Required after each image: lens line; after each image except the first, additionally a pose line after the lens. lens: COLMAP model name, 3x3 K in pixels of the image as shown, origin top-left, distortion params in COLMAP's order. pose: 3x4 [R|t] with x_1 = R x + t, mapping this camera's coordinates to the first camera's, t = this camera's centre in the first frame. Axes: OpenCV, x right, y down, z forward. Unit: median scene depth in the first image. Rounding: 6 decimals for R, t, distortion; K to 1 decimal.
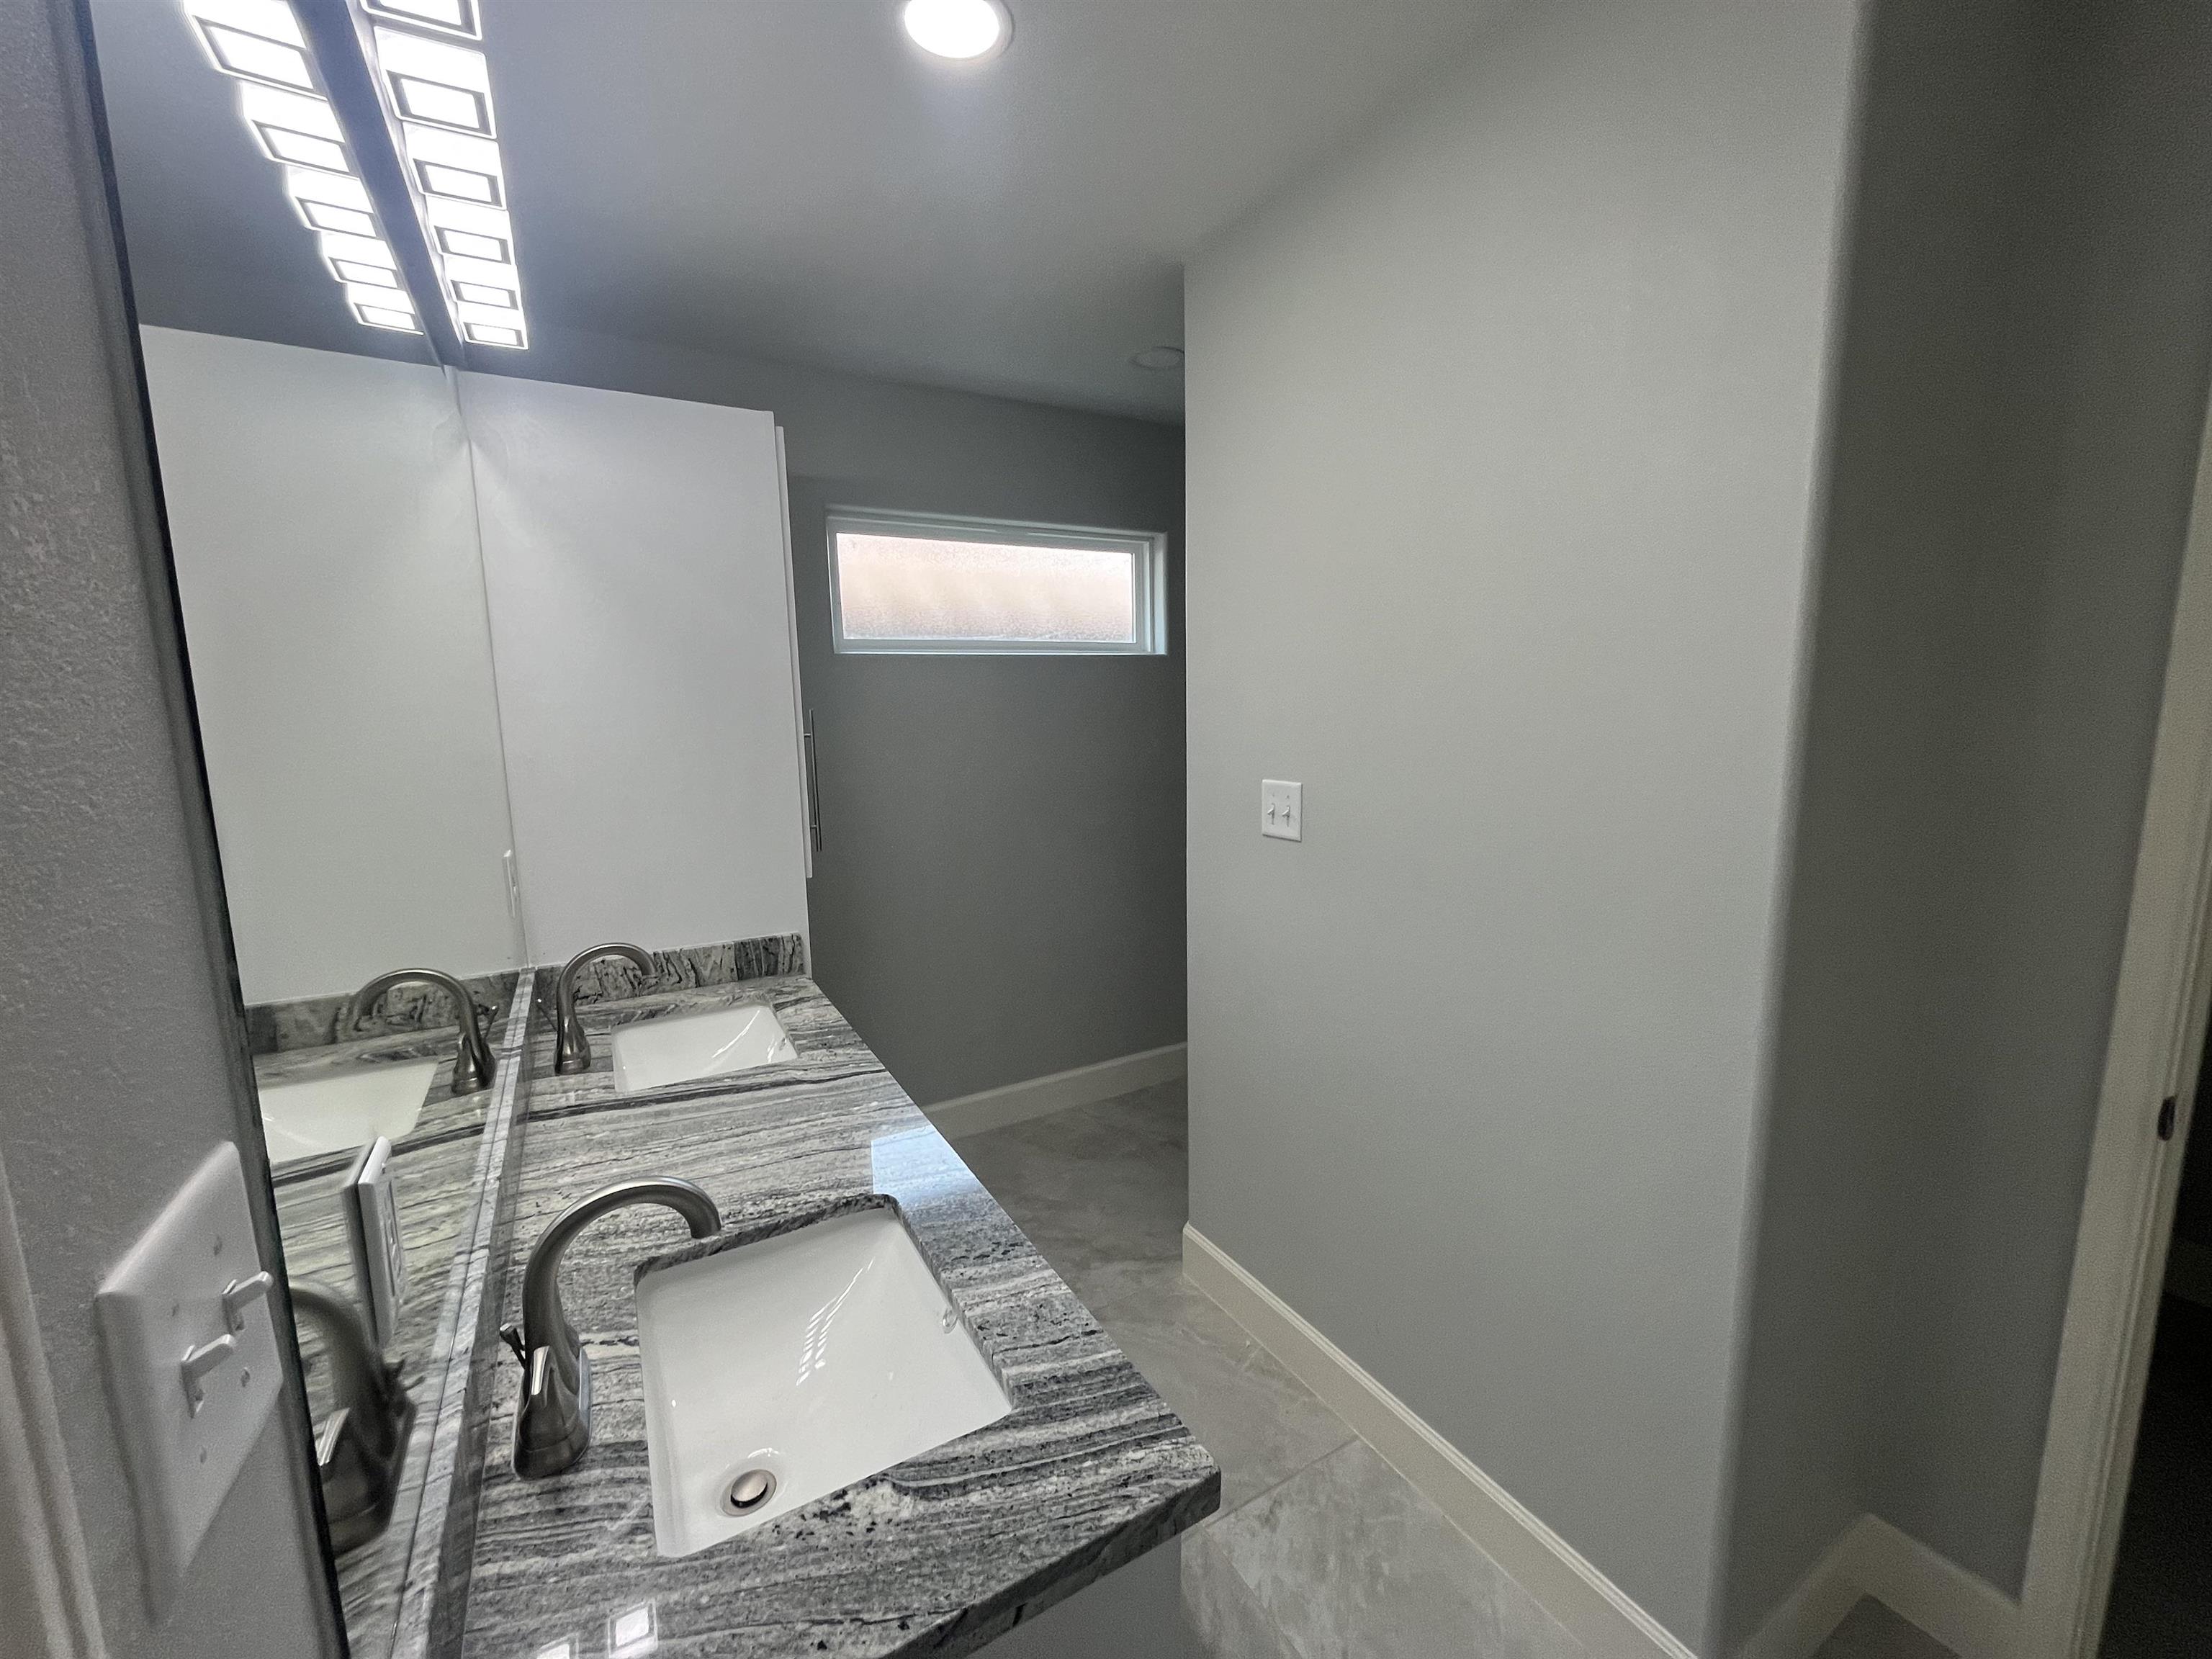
lens RADIAL K [[895.0, 0, 1095.5], [0, 895.0, 832.3], [0, 0, 1]] dist [-0.003090, -0.000212]
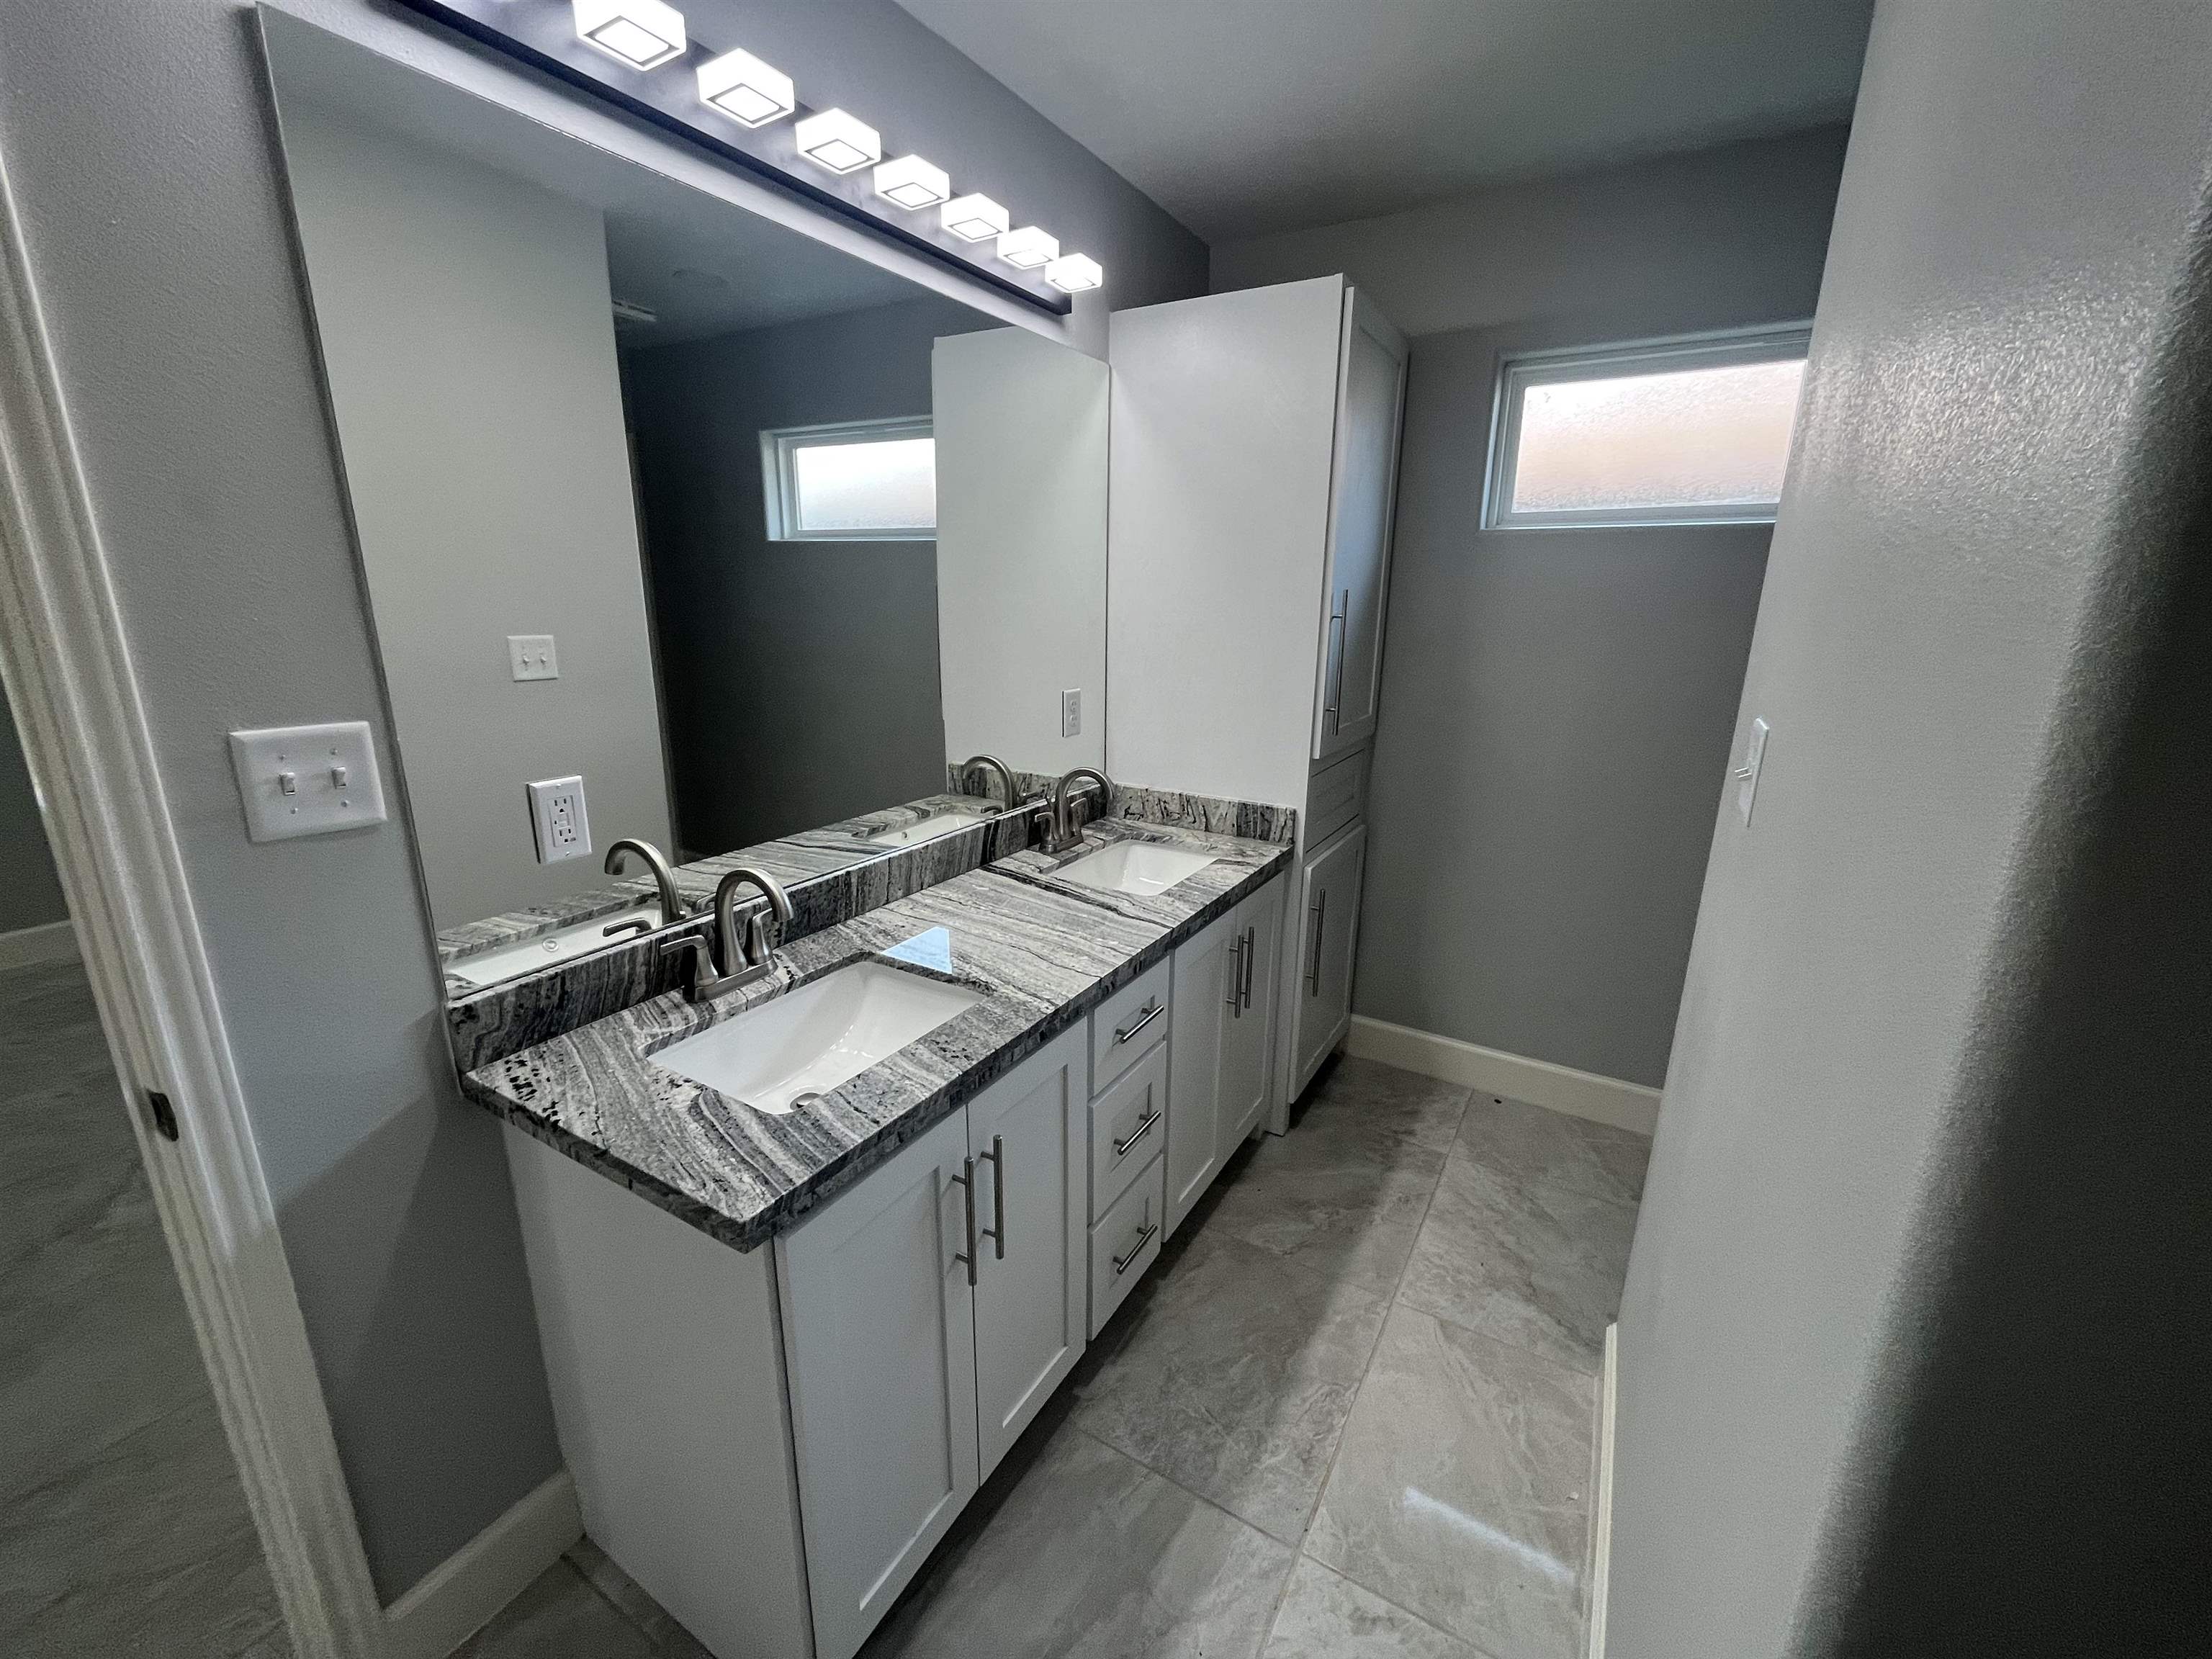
lens RADIAL K [[895.0, 0, 1109.5], [0, 895.0, 832.6], [0, 0, 1]] dist [-0.003090, -0.000212]
pose [[0.489968, 0.245716, -0.836394, 0.503100], [-0.148181, 0.968966, 0.197857, -0.039567], [0.859054, 0.026994, 0.511172, 0.322238]]
